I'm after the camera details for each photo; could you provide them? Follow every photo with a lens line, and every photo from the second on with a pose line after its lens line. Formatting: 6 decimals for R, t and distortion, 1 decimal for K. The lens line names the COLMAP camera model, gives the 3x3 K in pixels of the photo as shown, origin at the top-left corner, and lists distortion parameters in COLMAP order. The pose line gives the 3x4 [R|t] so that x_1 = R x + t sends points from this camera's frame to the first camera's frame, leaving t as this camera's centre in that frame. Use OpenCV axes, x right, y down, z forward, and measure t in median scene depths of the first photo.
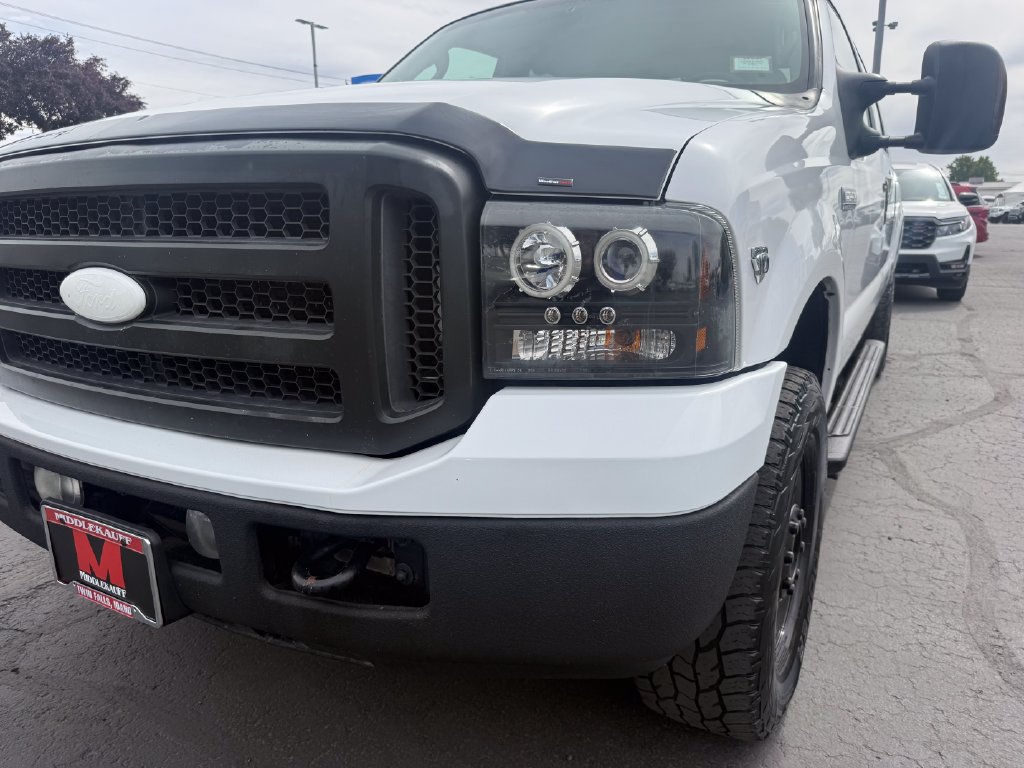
lens RADIAL K [[737.2, 0, 504.3], [0, 737.2, 388.6], [0, 0, 1]] dist [0.041641, -0.049802]
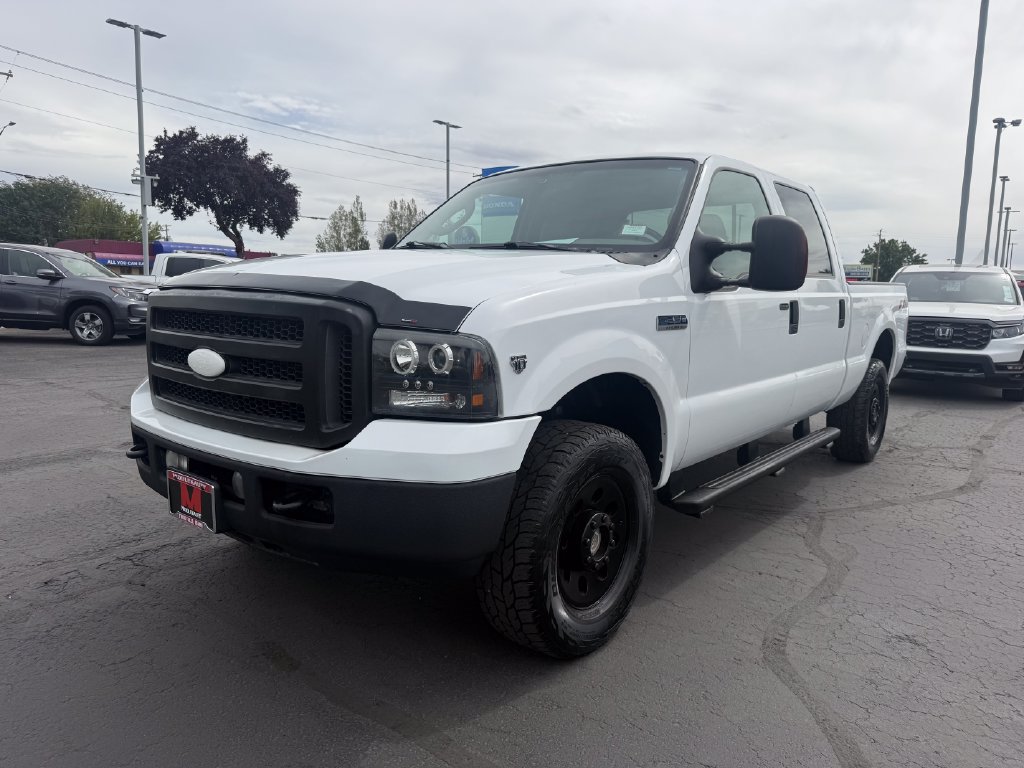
lens RADIAL K [[737.2, 0, 504.4], [0, 737.2, 381.1], [0, 0, 1]] dist [0.041641, -0.049802]
pose [[0.985117, 0.054708, -0.162945, 0.570258], [-0.072027, 0.992138, -0.102345, 0.069807], [0.156065, 0.112558, 0.981313, -0.819838]]
